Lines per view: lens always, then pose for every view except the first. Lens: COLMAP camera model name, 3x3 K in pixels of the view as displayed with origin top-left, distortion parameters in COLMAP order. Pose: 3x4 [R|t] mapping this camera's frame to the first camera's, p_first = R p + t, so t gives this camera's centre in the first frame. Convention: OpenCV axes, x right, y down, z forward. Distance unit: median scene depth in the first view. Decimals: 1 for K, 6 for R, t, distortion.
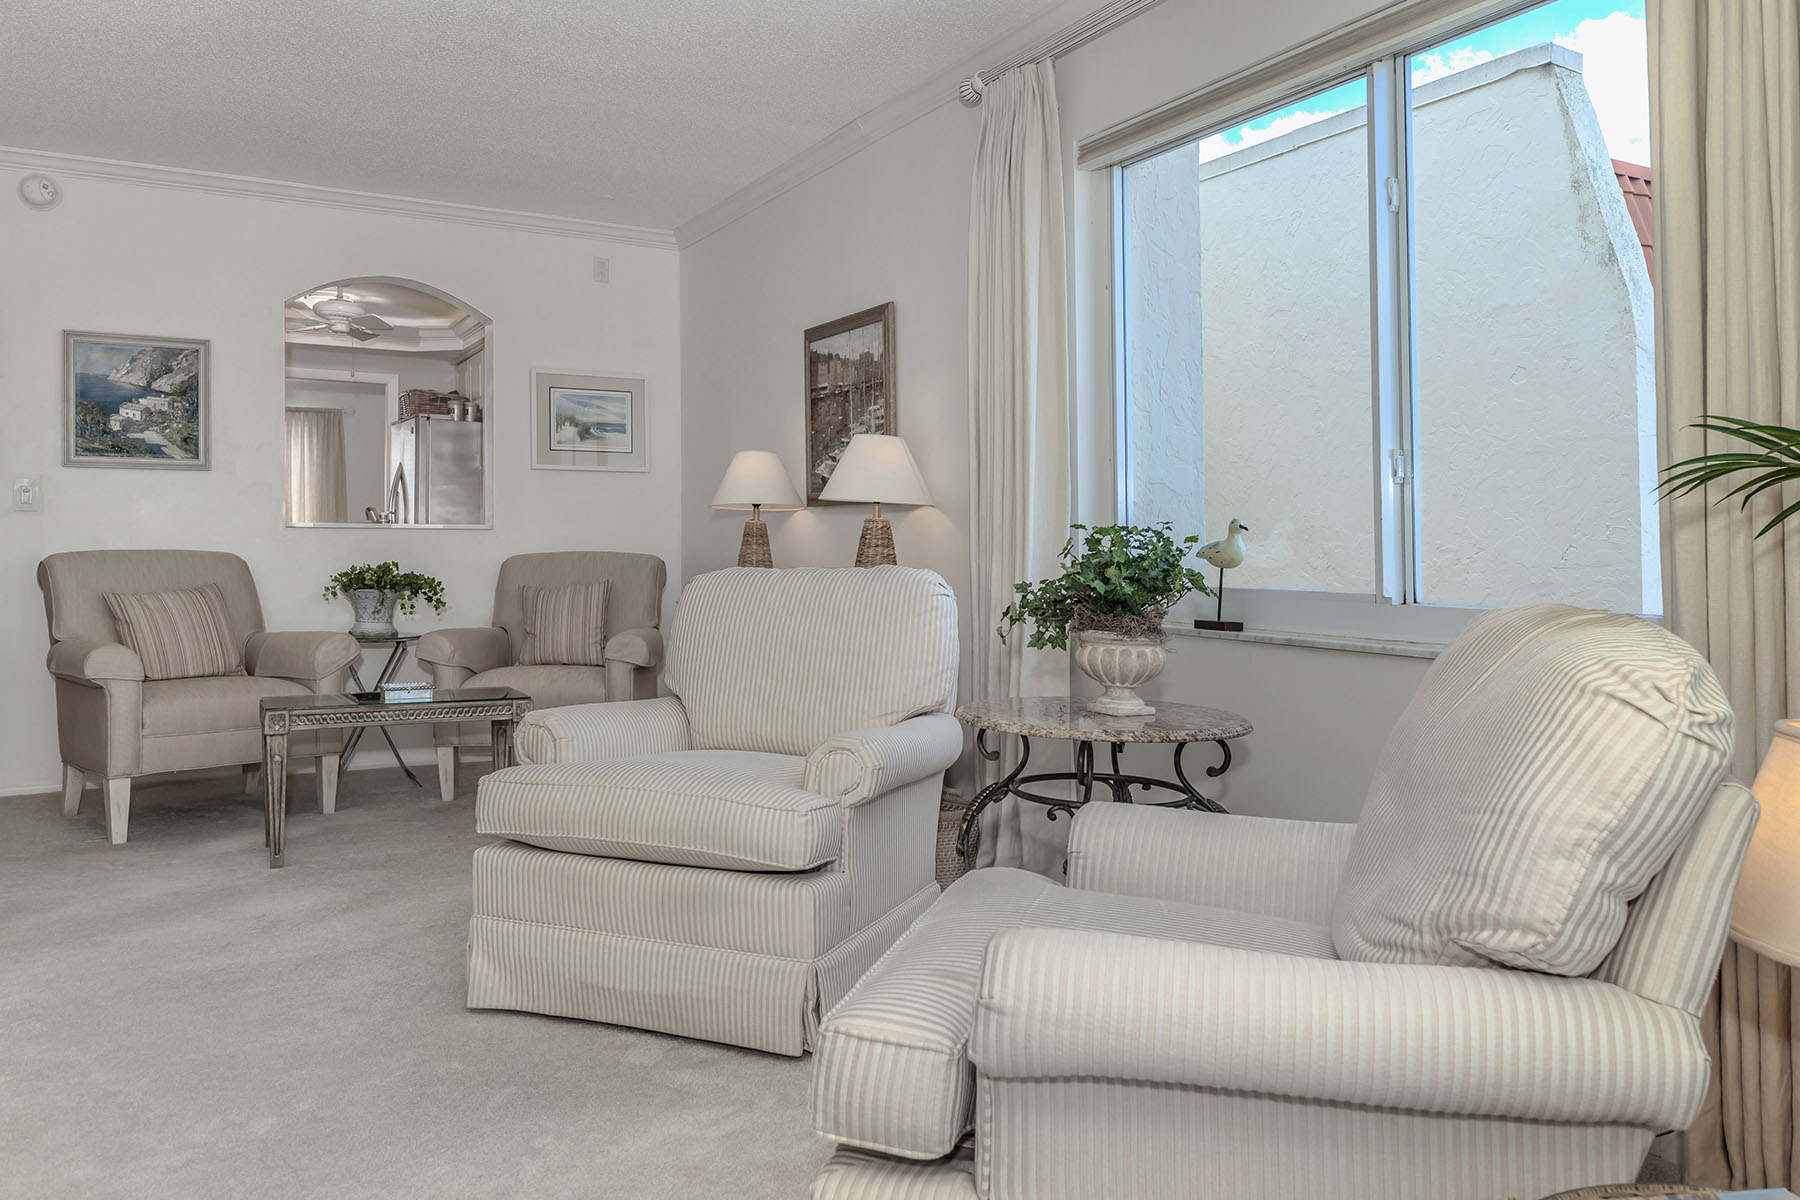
lens RADIAL K [[1309.6, 0, 943.0], [0, 1309.6, 552.6], [0, 0, 1]] dist [-0.004824, 0.001199]
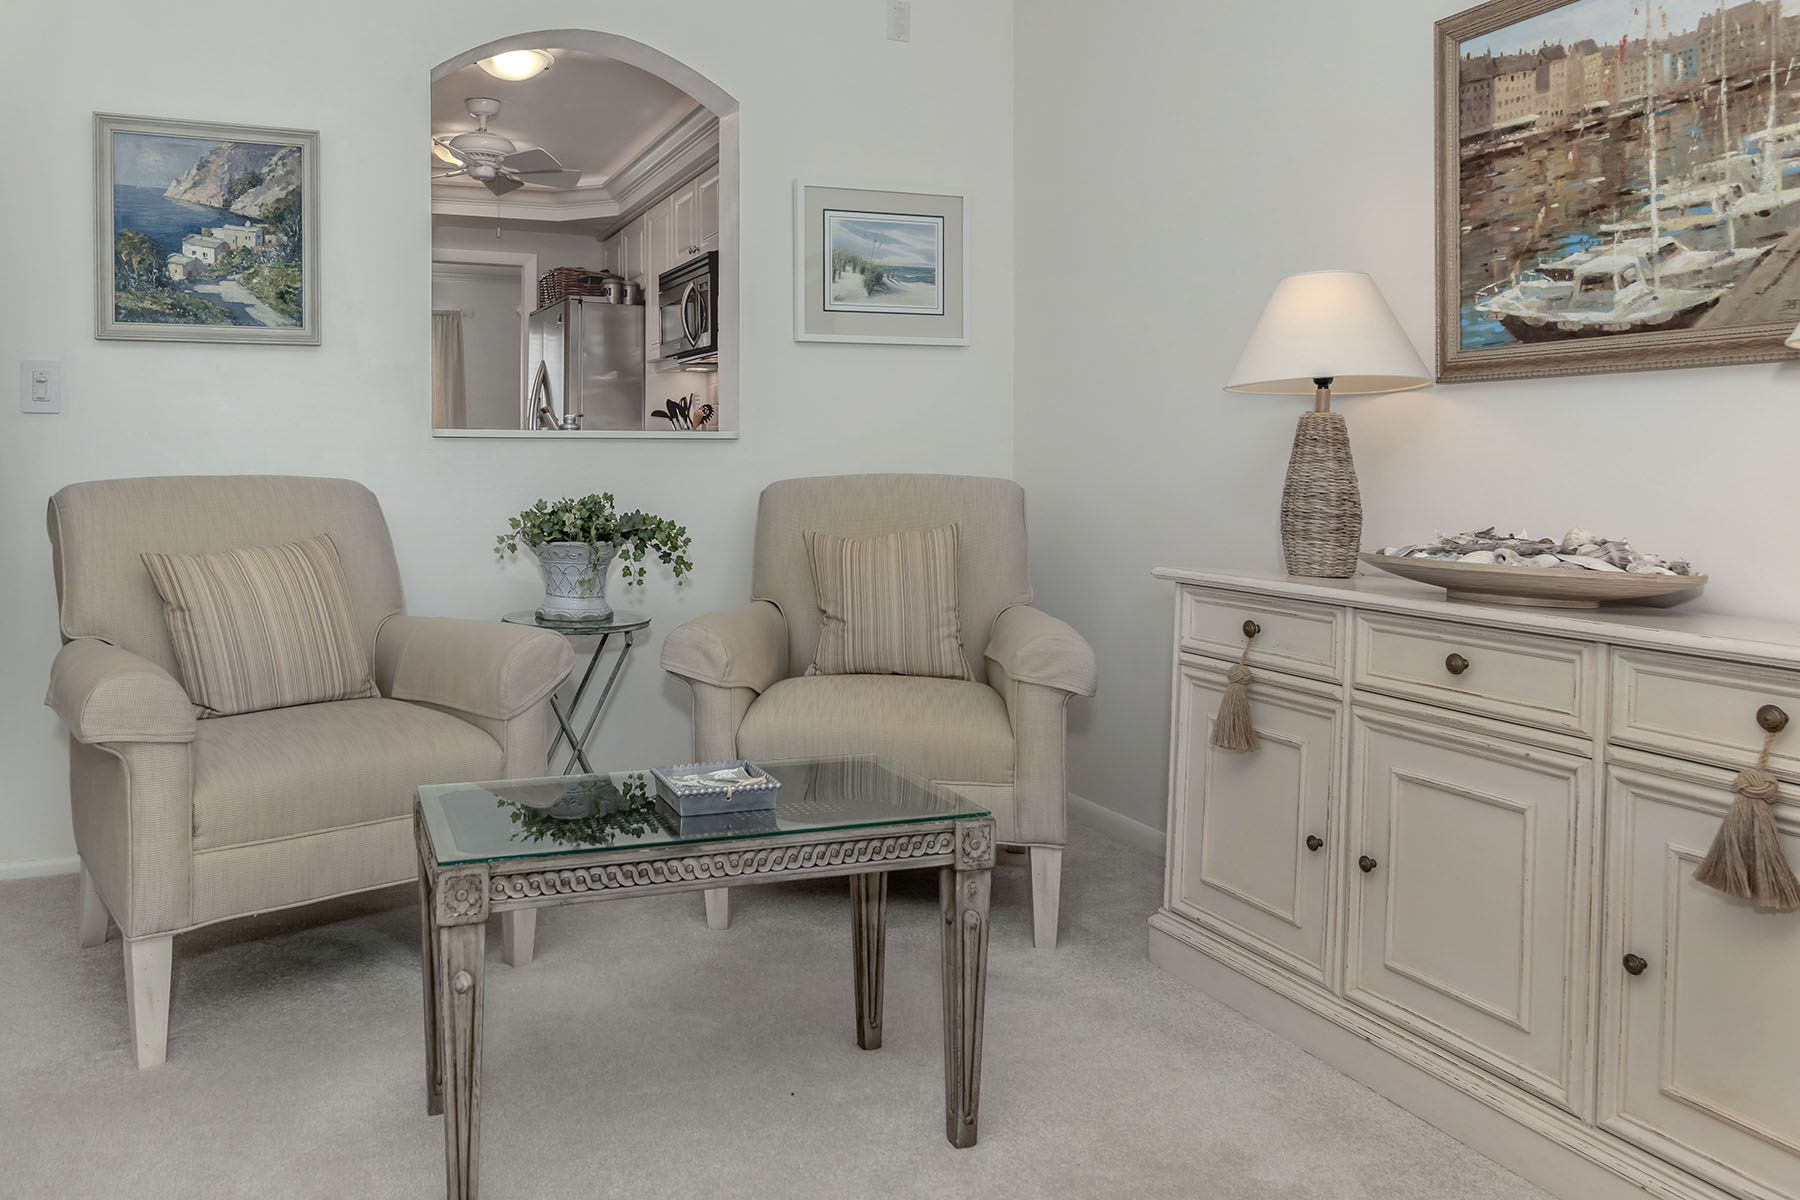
lens RADIAL K [[1268.6, 0, 737.6], [0, 1268.6, 468.4], [0, 0, 1]] dist [0.021746, -0.008666]
pose [[0.980512, -0.003333, -0.196432, -0.252615], [0.003426, 0.999994, 0.000137, -0.004322], [0.196430, -0.000808, 0.980517, 0.455944]]
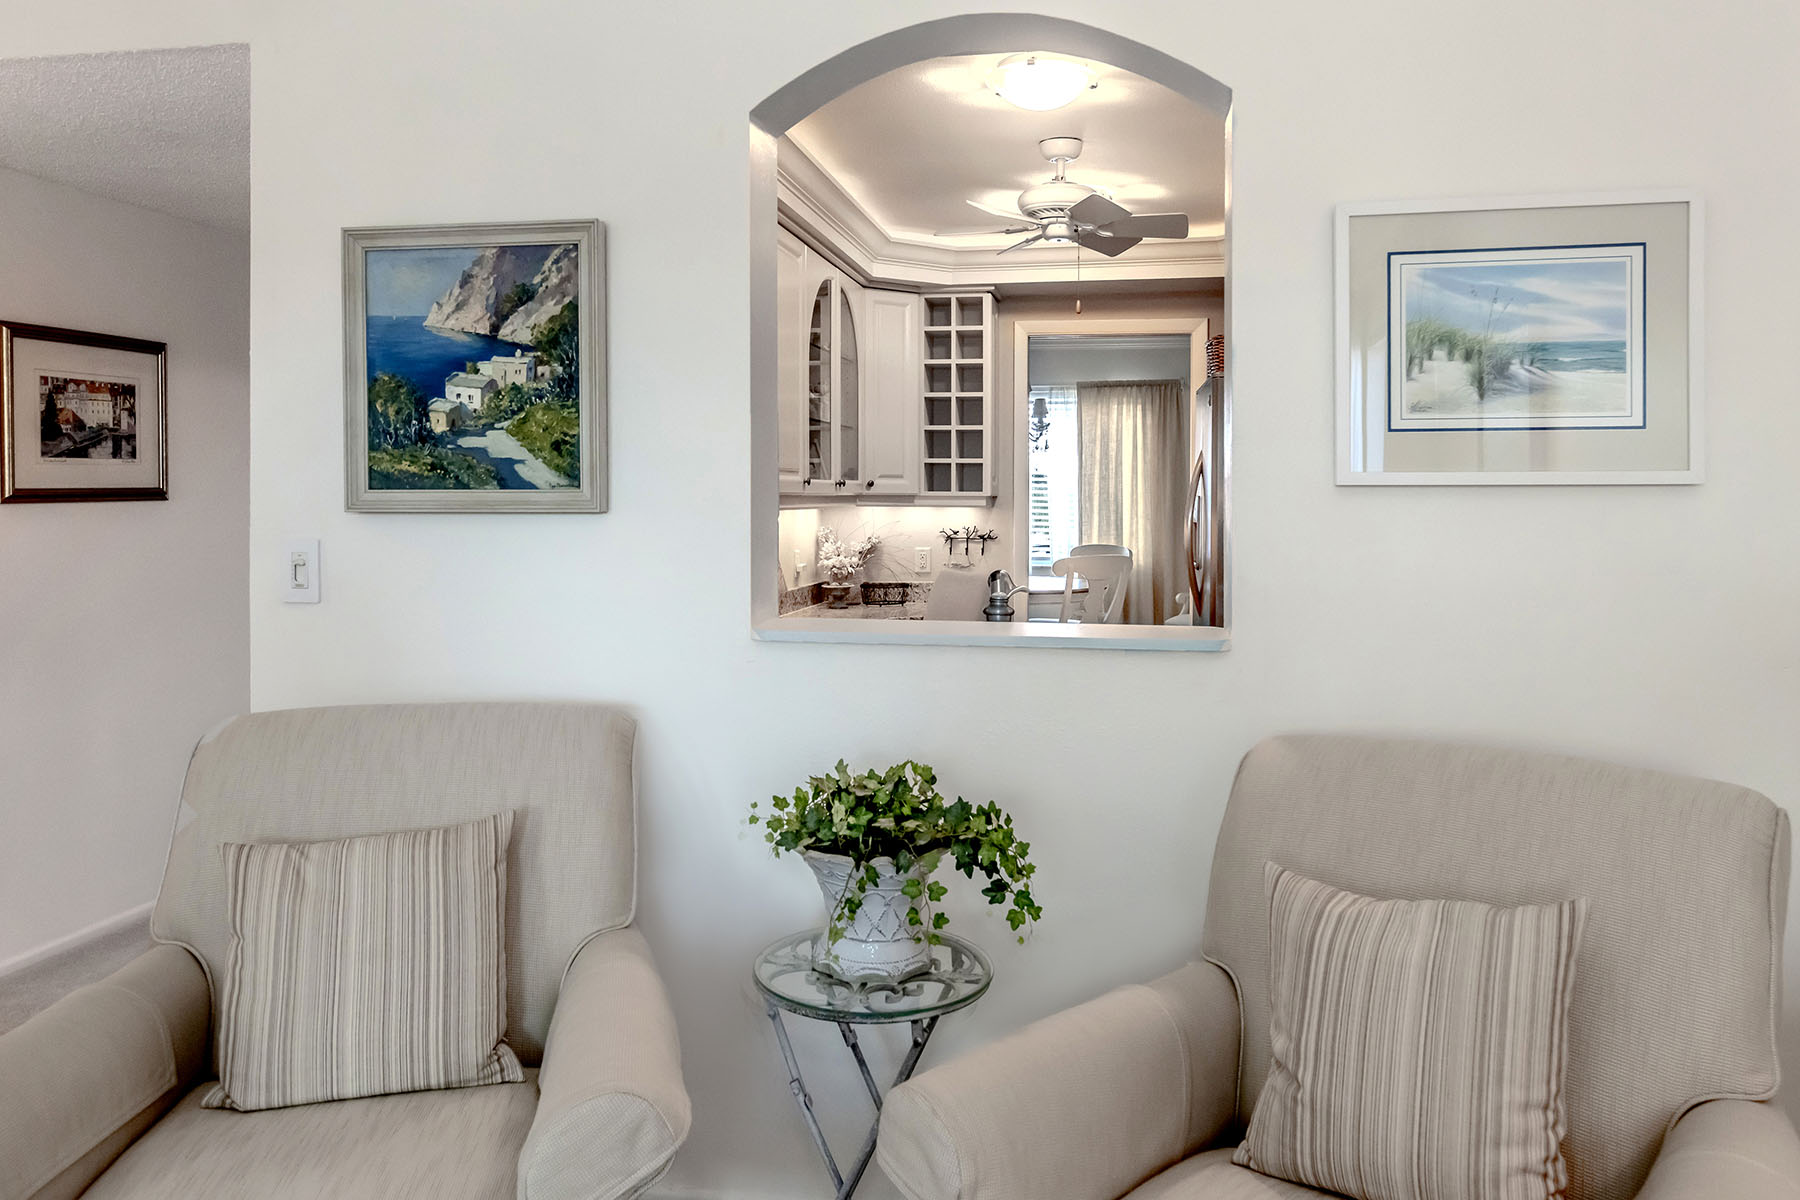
lens RADIAL K [[1284.5, 0, 912.3], [0, 1284.5, 511.2], [0, 0, 1]] dist [0.020540, -0.003777]
pose [[0.761498, -0.000857, -0.648167, -0.195559], [-0.003171, 0.999982, -0.005047, -0.061884], [0.648160, 0.005899, 0.761482, 0.739836]]
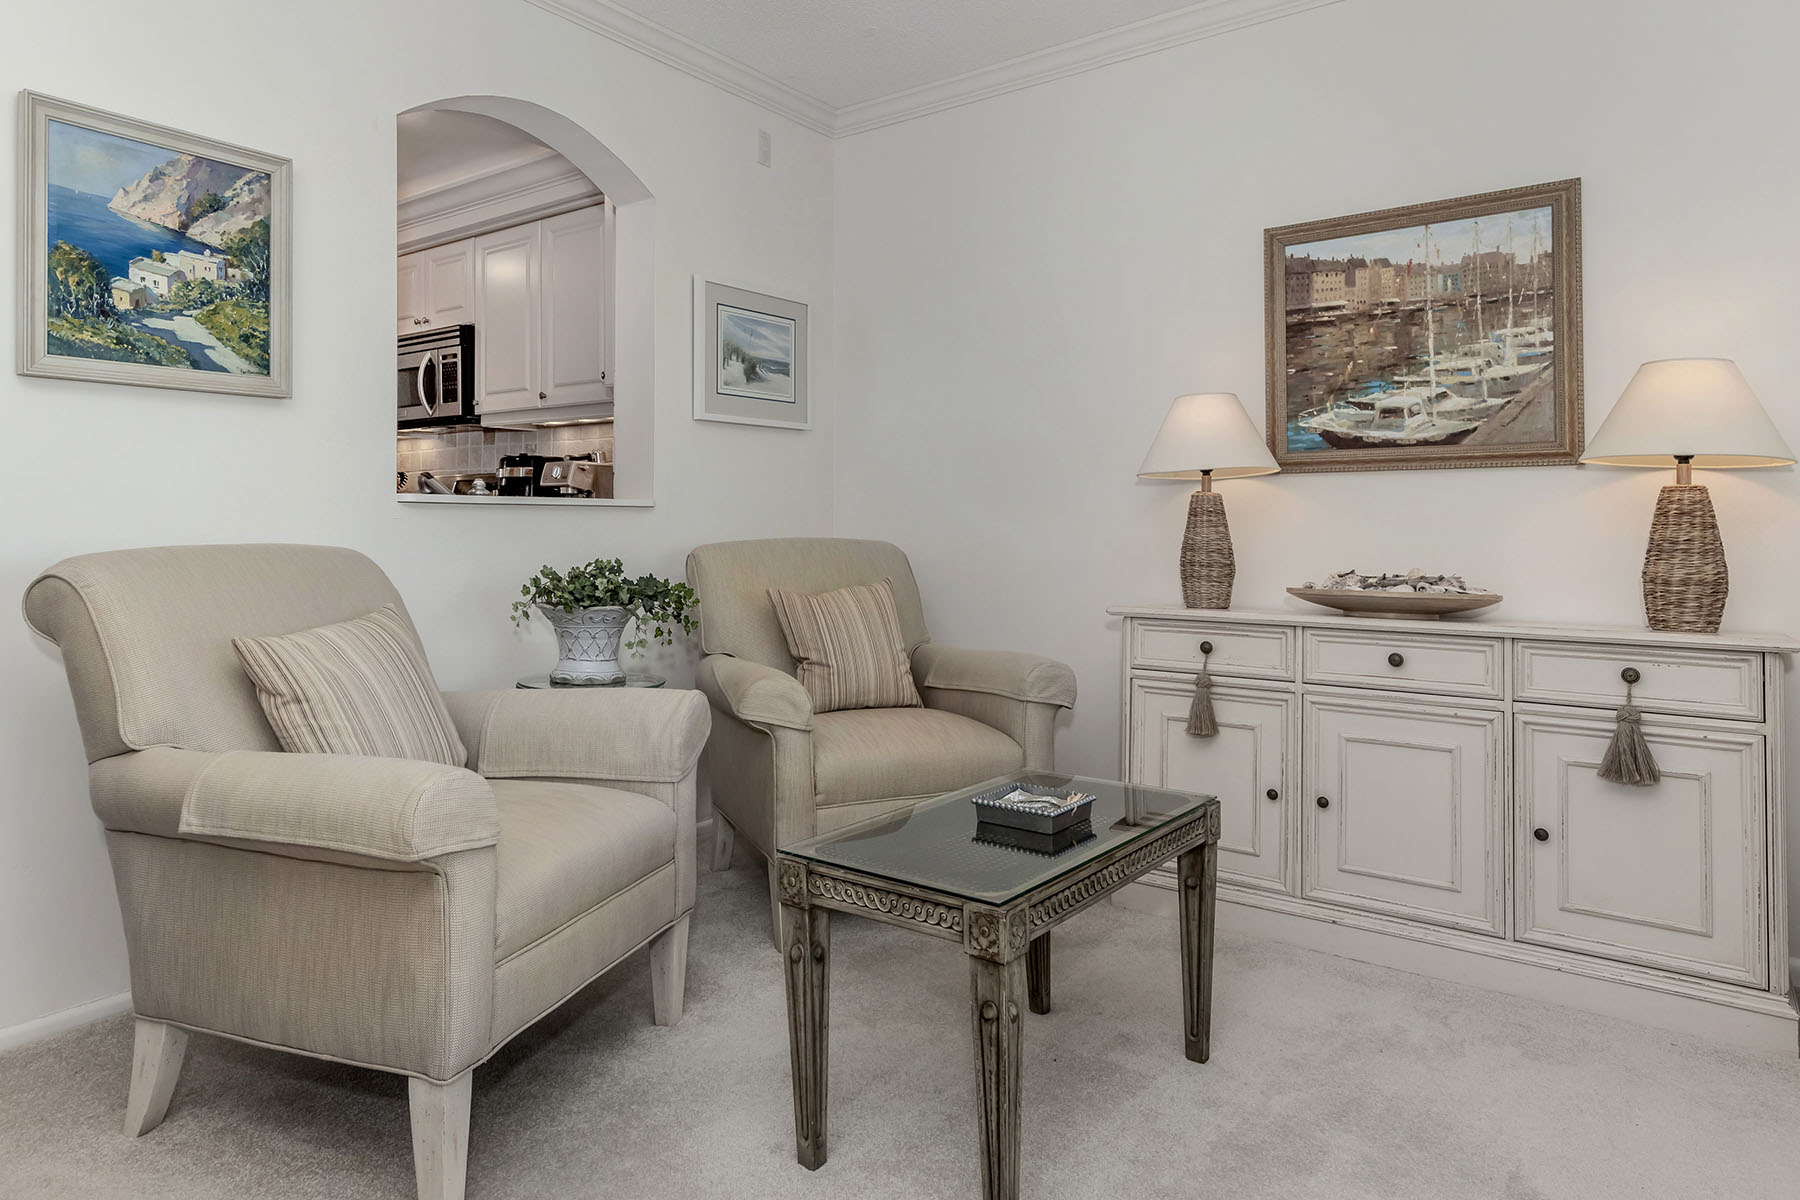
lens RADIAL K [[1098.8, 0, 816.5], [0, 1098.8, 517.6], [0, 0, 1]] dist [0.017177, -0.005247]
pose [[0.935958, -0.002682, 0.352101, -0.520329], [0.007116, 0.999911, -0.011297, -0.005753], [-0.352039, 0.013079, 0.935894, 0.492520]]
